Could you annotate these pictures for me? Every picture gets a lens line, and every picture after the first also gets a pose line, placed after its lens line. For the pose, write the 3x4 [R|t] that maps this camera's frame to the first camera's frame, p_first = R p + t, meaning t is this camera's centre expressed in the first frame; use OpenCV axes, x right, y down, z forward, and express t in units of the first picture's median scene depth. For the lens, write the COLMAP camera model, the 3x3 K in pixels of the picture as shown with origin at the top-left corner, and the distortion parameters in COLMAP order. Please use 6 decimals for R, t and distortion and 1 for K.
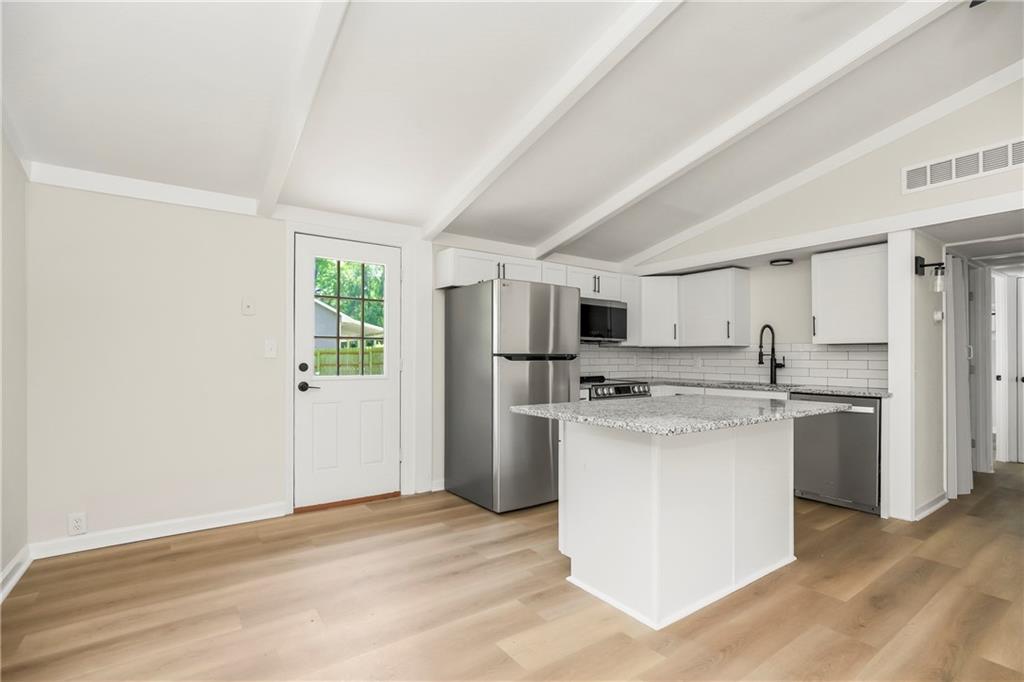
lens RADIAL K [[470.0, 0, 514.9], [0, 470.0, 346.2], [0, 0, 1]] dist [-0.000911, -0.000226]
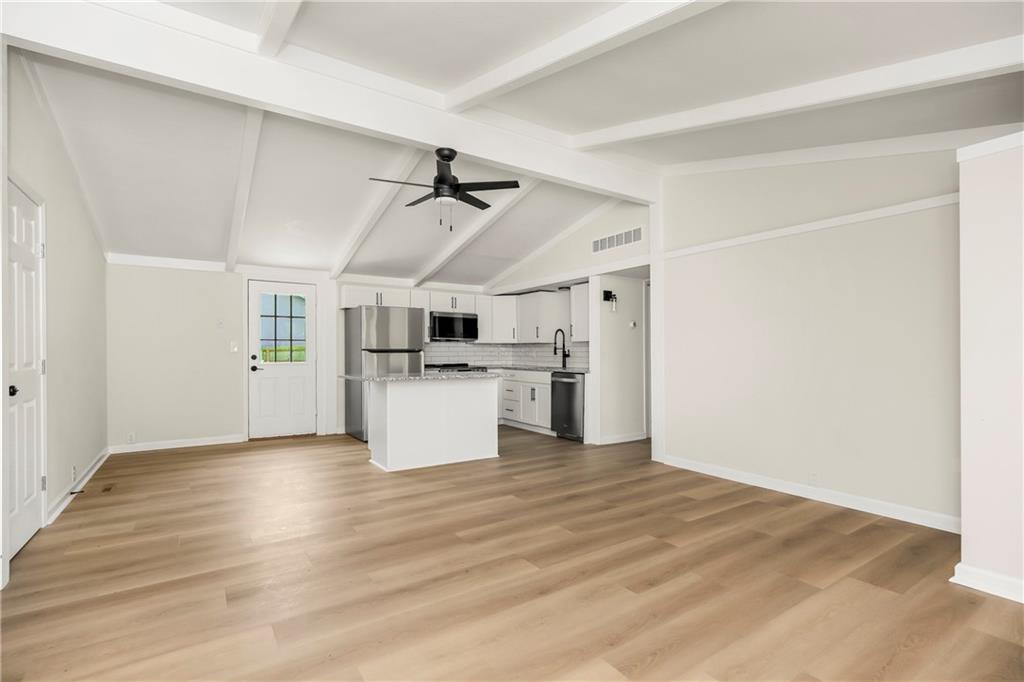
lens RADIAL K [[474.7, 0, 512.0], [0, 474.7, 341.0], [0, 0, 1]] dist [-0.000307, 0.000065]
pose [[0.999182, -0.005748, -0.040023, 0.495661], [0.005790, 0.999983, 0.000946, -0.009749], [0.040017, -0.001177, 0.999198, -0.615202]]
